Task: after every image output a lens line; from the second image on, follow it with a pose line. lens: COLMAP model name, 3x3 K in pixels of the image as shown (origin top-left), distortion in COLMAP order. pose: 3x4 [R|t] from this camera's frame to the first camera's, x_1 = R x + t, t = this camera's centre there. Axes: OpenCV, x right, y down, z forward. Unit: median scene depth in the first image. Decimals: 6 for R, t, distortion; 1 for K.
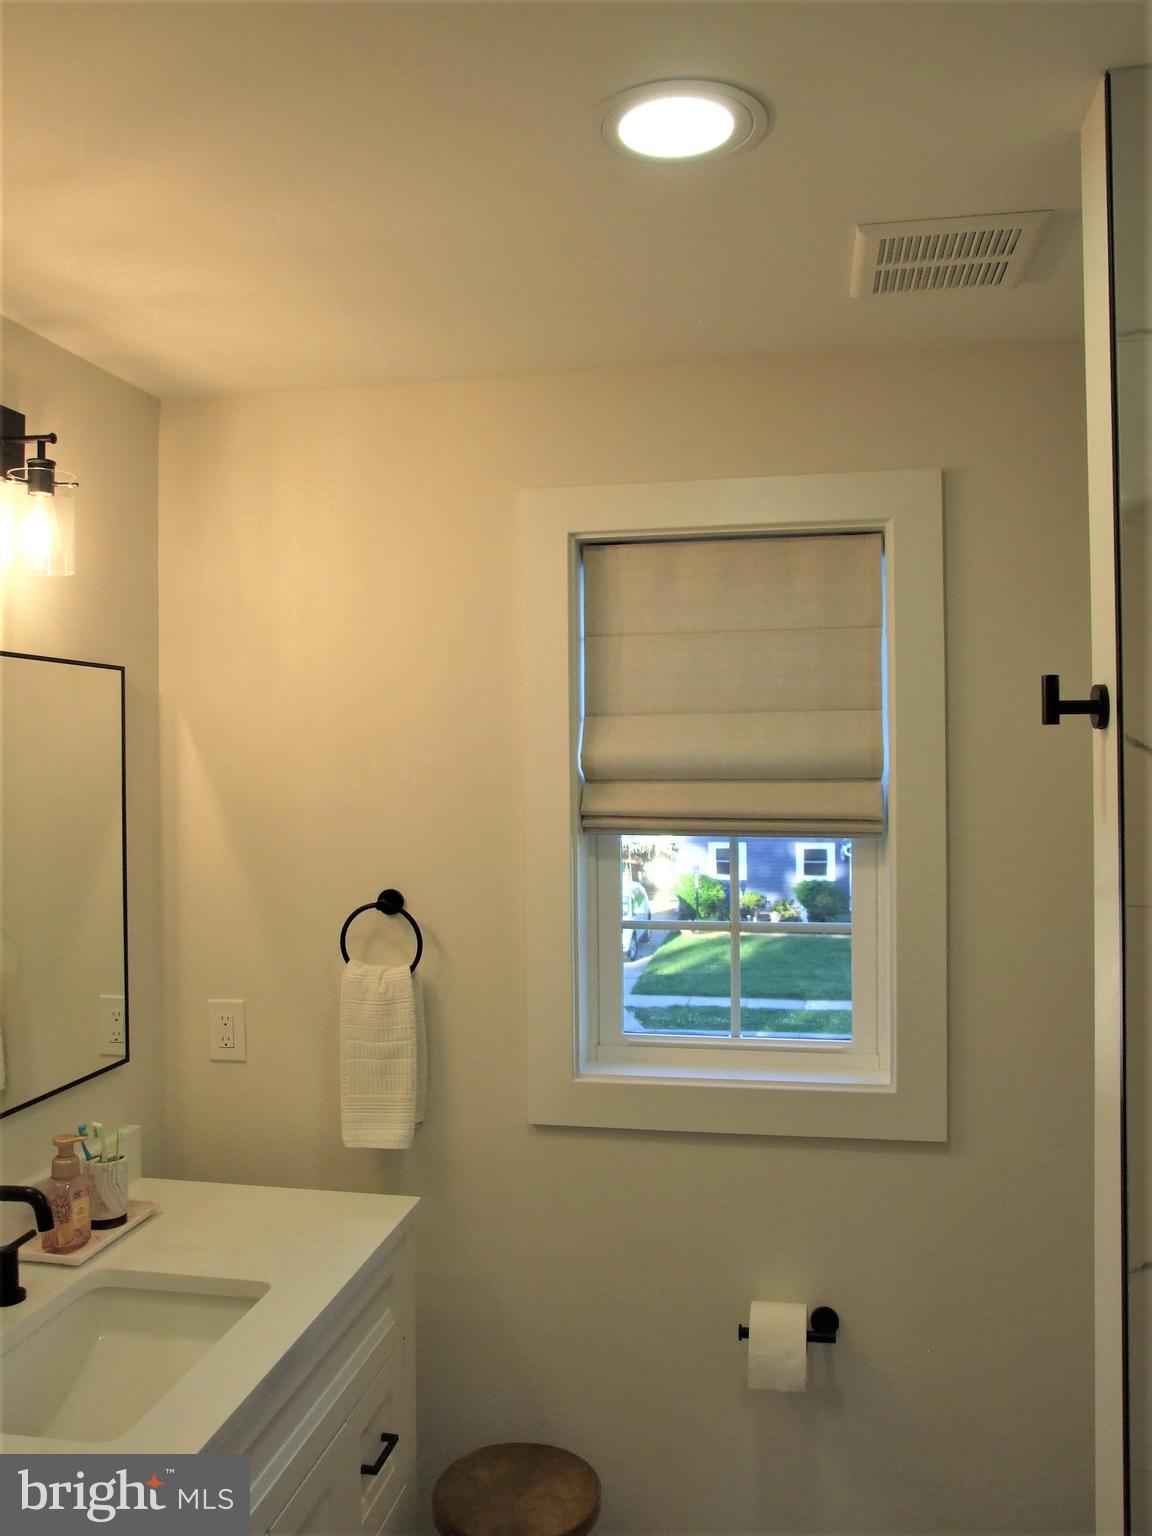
lens RADIAL K [[1238.9, 0, 580.5], [0, 1238.9, 768.8], [0, 0, 1]] dist [-0.067636, 0.092301]
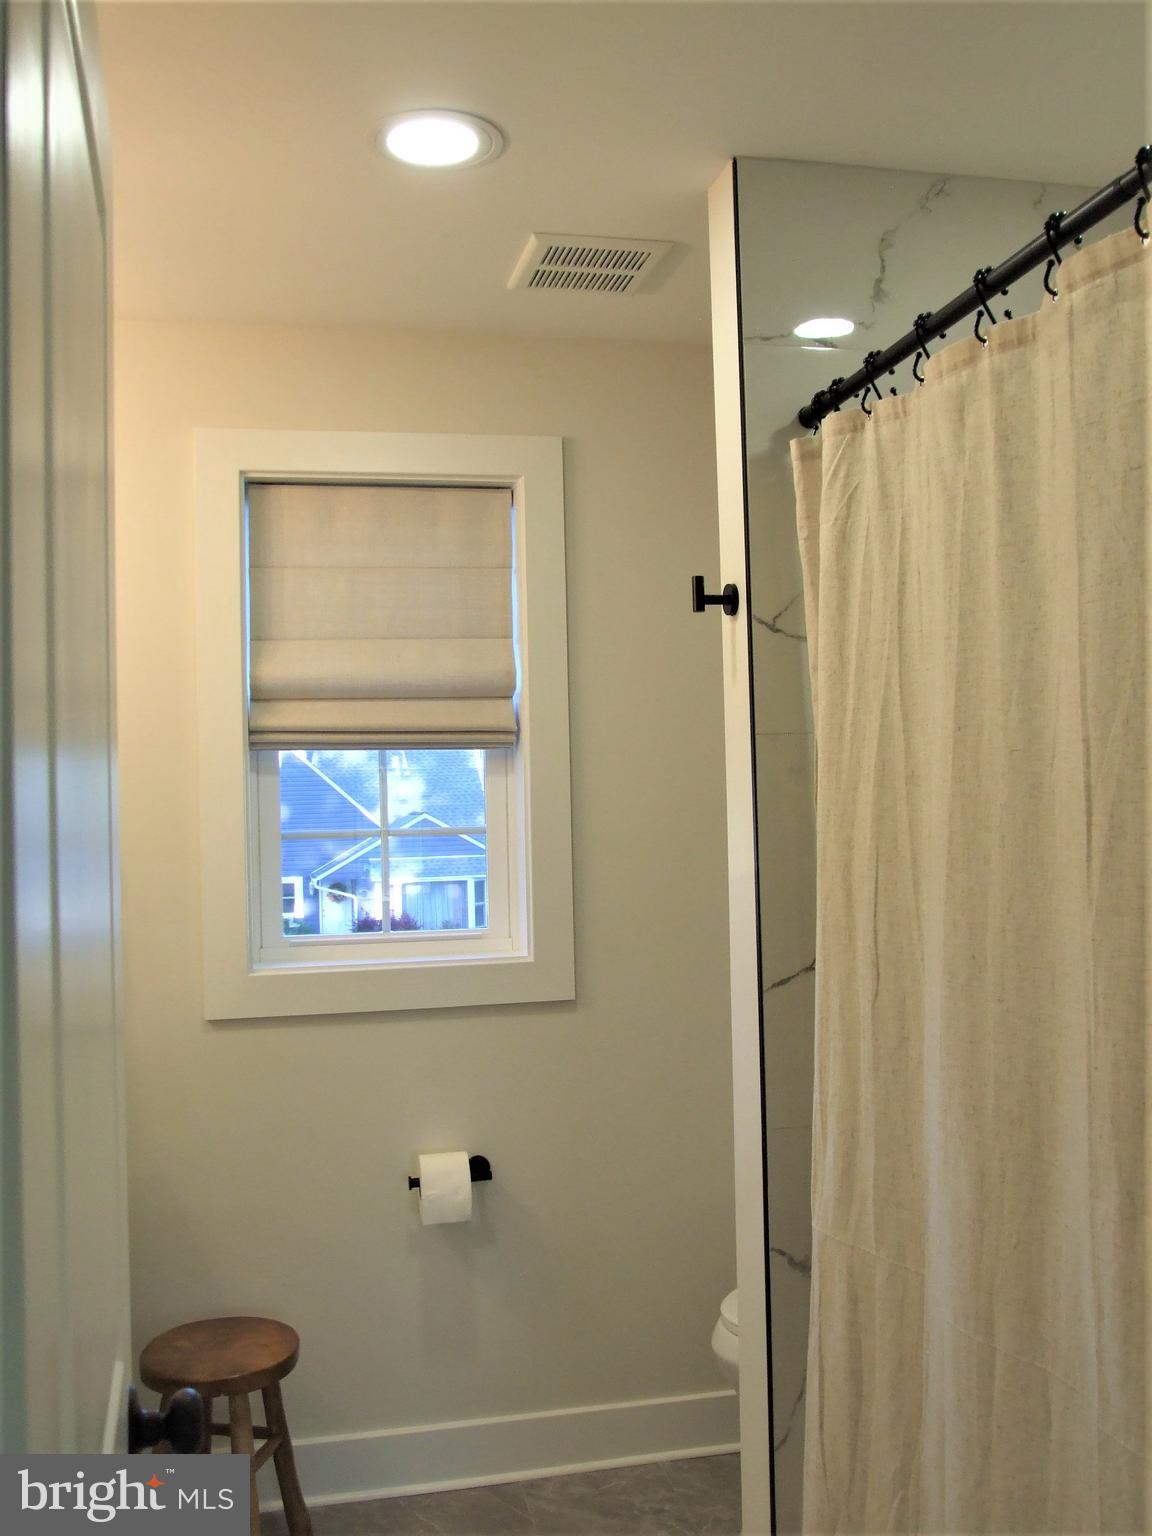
lens RADIAL K [[1376.9, 0, 574.8], [0, 1376.9, 767.7], [0, 0, 1]] dist [-0.163785, 0.700263]
pose [[0.919221, -0.009521, 0.393628, -0.218864], [0.018237, 0.999664, -0.018408, 0.101612], [-0.393320, 0.024099, 0.919086, -0.222672]]
